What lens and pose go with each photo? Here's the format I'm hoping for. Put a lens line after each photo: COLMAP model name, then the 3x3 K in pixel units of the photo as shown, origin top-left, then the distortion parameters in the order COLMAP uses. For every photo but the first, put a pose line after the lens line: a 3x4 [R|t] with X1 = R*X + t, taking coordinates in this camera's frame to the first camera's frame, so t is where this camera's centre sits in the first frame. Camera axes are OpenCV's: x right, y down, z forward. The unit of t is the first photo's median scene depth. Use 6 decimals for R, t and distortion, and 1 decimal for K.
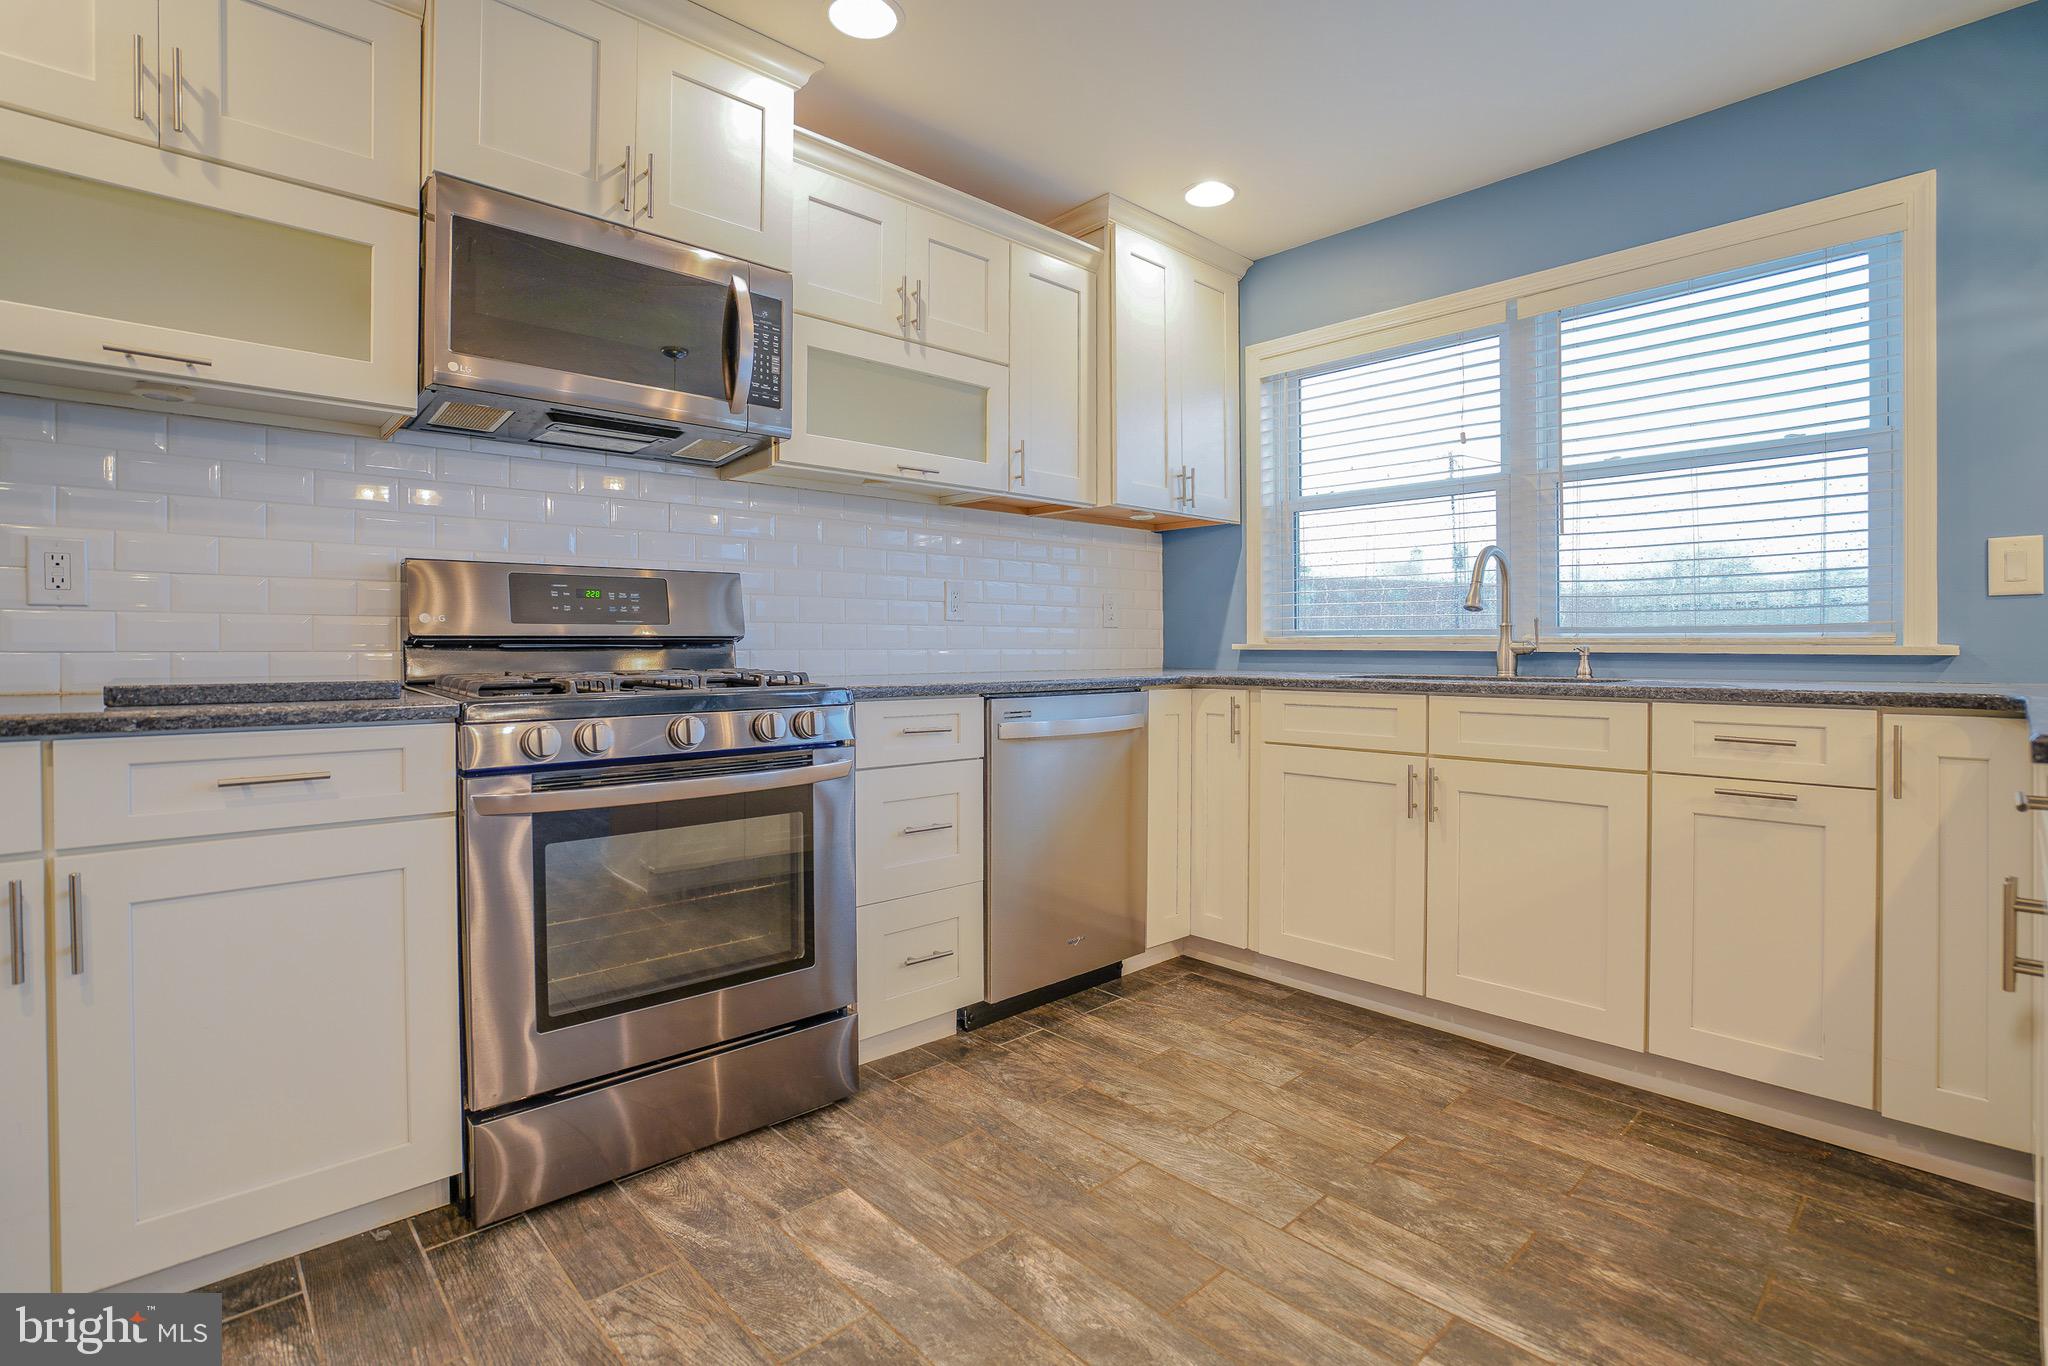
lens RADIAL K [[968.9, 0, 1019.1], [0, 968.9, 647.1], [0, 0, 1]] dist [-0.051575, 0.018590]
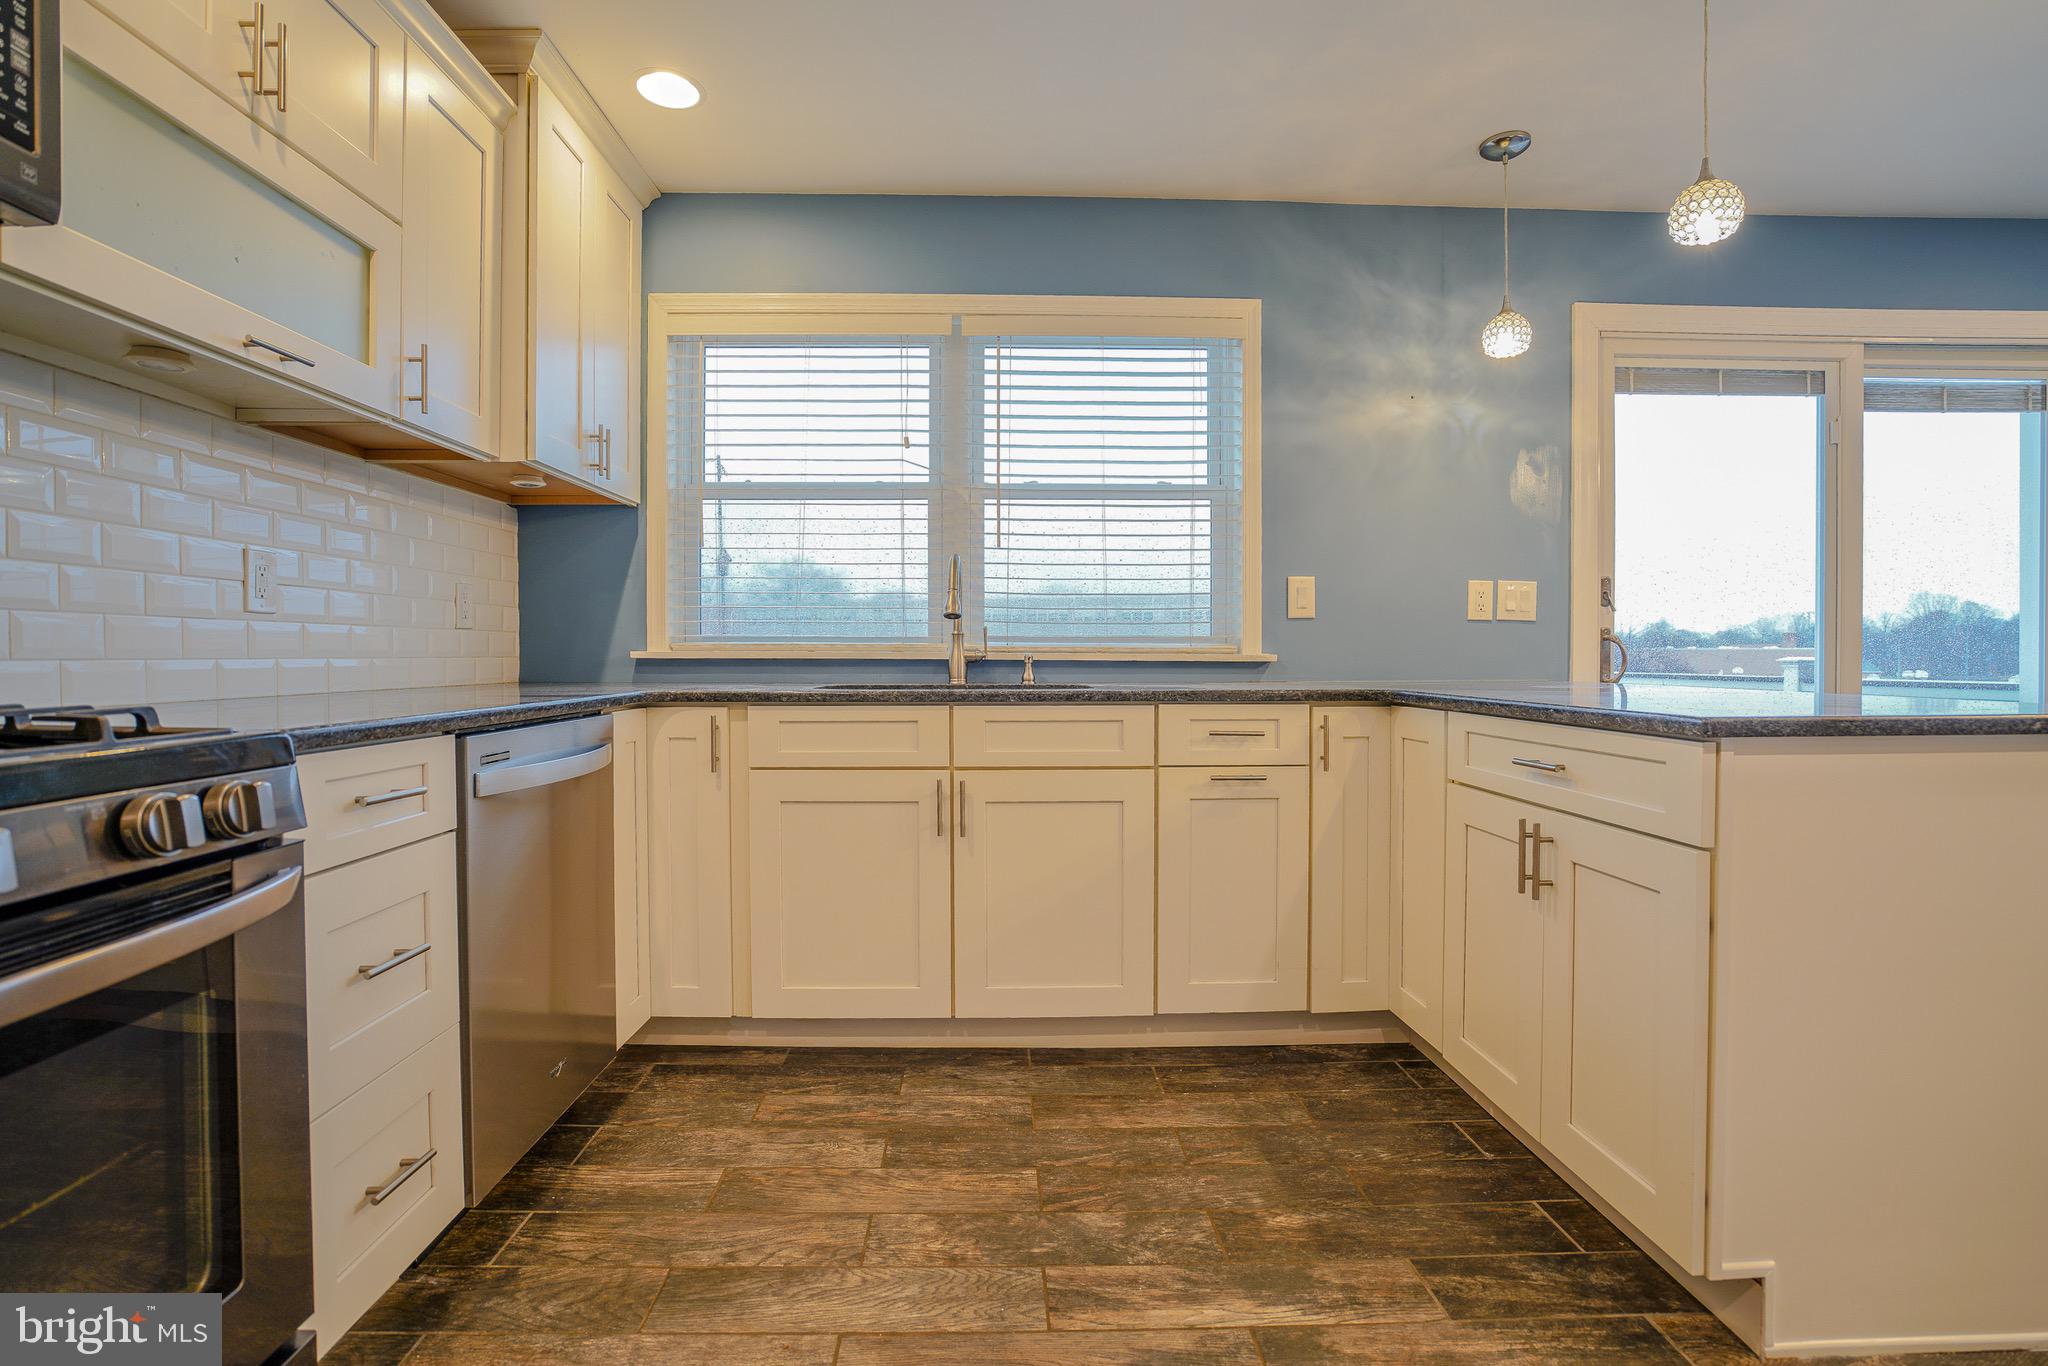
lens RADIAL K [[968.9, 0, 1011.2], [0, 968.9, 673.4], [0, 0, 1]] dist [-0.051575, 0.018590]
pose [[0.663251, -0.014560, 0.748255, -0.277678], [0.000638, 0.999821, 0.018889, -0.000092], [-0.748396, -0.012051, 0.663142, 0.335696]]
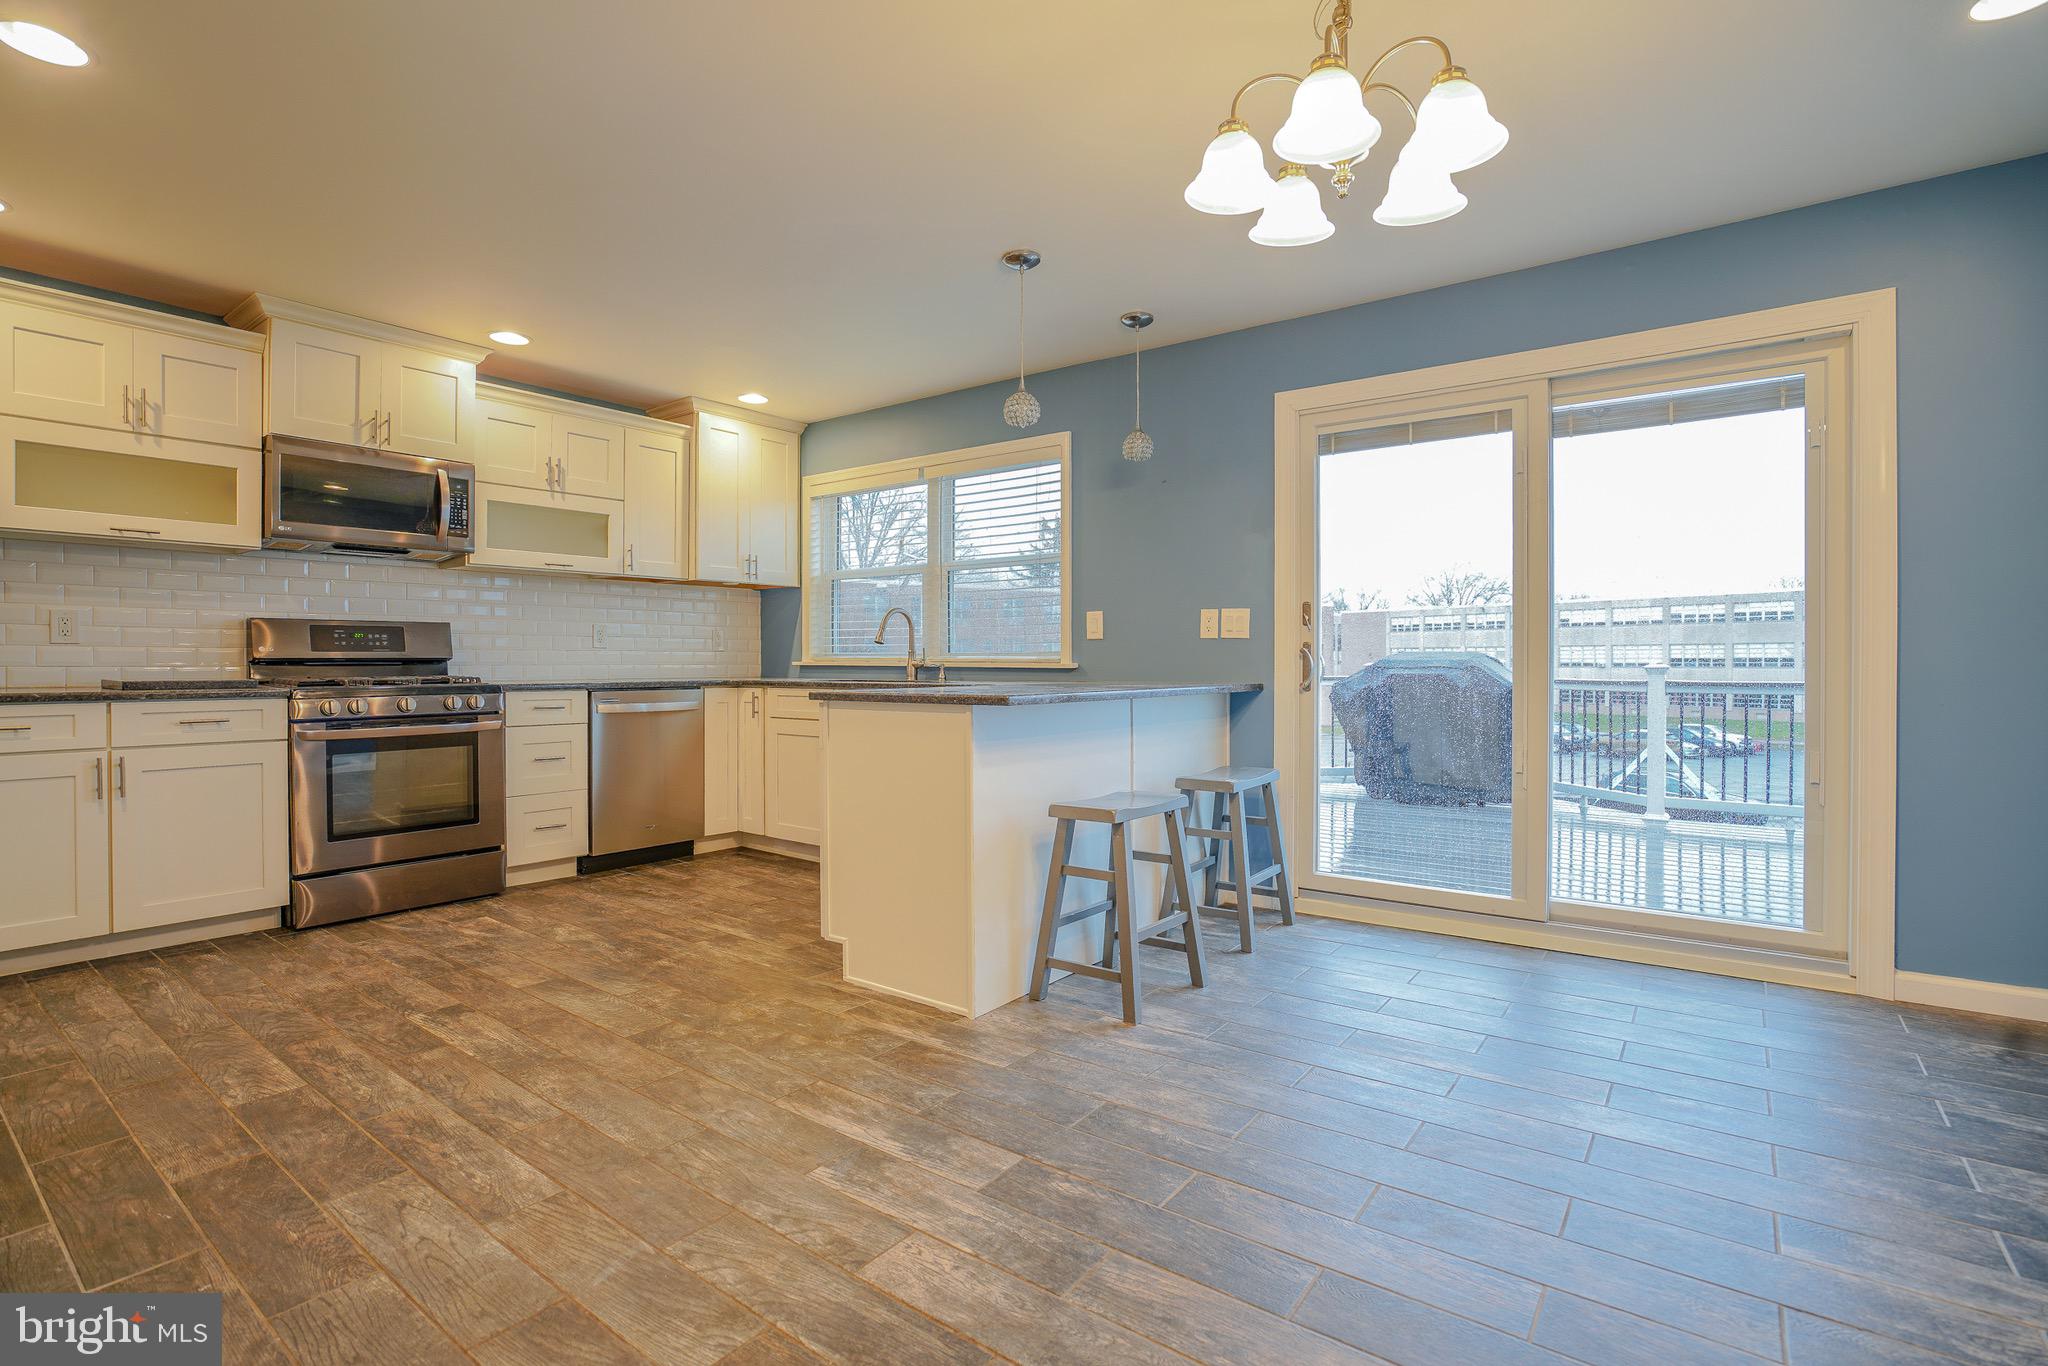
lens RADIAL K [[968.9, 0, 1022.6], [0, 968.9, 672.0], [0, 0, 1]] dist [-0.051575, 0.018590]
pose [[0.985215, -0.001235, 0.171319, 0.502829], [-0.000289, 0.999961, 0.008871, -0.001590], [-0.171323, -0.008790, 0.985176, -1.025730]]
